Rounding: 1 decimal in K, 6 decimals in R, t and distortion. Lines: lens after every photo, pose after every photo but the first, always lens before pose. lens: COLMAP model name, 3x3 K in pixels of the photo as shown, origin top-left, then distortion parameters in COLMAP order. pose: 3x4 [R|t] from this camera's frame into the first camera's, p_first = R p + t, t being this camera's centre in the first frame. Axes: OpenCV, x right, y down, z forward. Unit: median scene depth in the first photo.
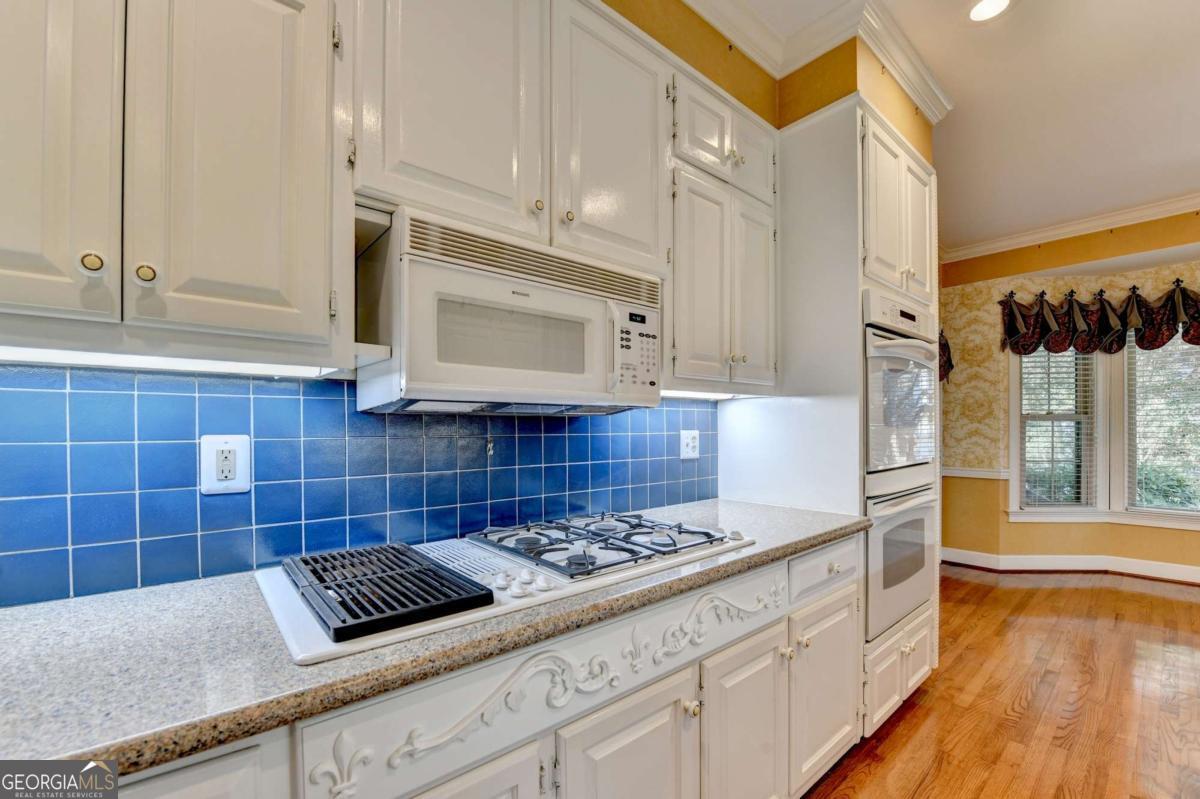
lens RADIAL K [[501.5, 0, 593.0], [0, 501.5, 429.2], [0, 0, 1]] dist [-0.017524, 0.000071]
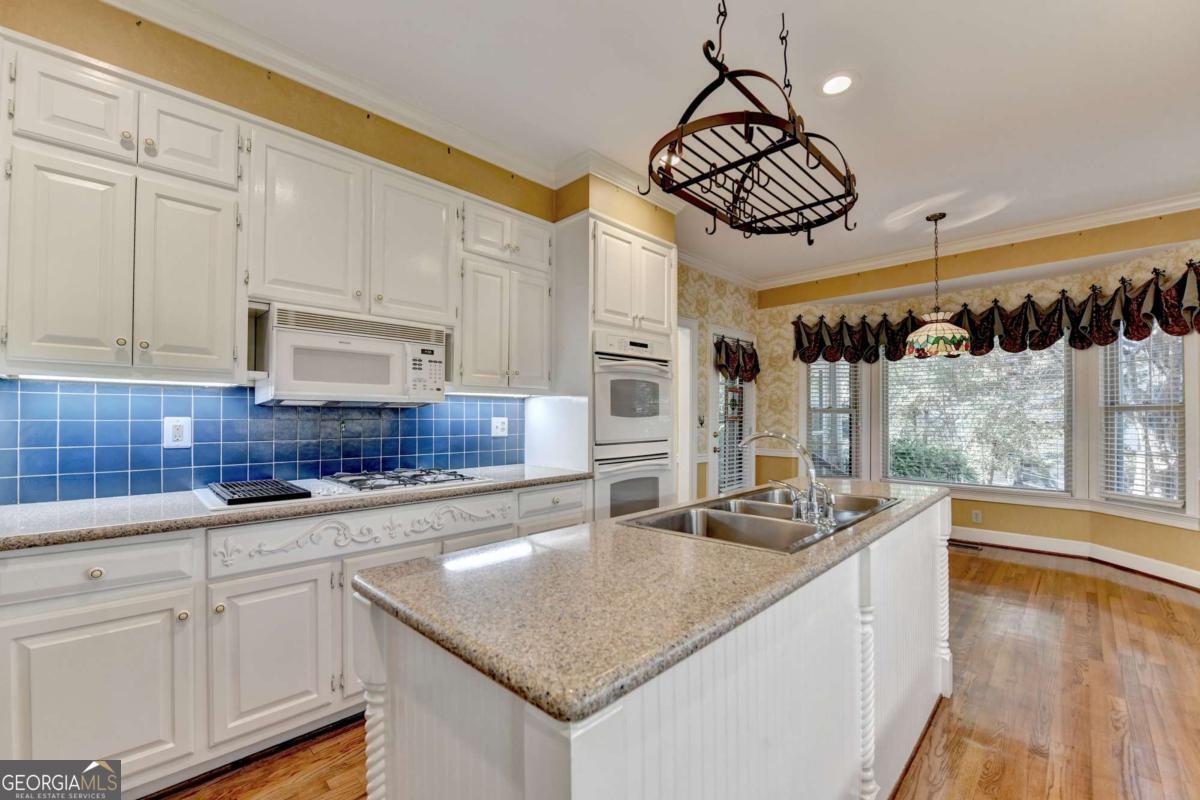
lens RADIAL K [[494.0, 0, 587.5], [0, 494.0, 412.1], [0, 0, 1]] dist [-0.018621, -0.000030]
pose [[0.996886, 0.008660, 0.078380, 0.406179], [-0.007749, 0.999899, -0.011919, 0.001994], [-0.078475, 0.011275, 0.996852, -0.589939]]
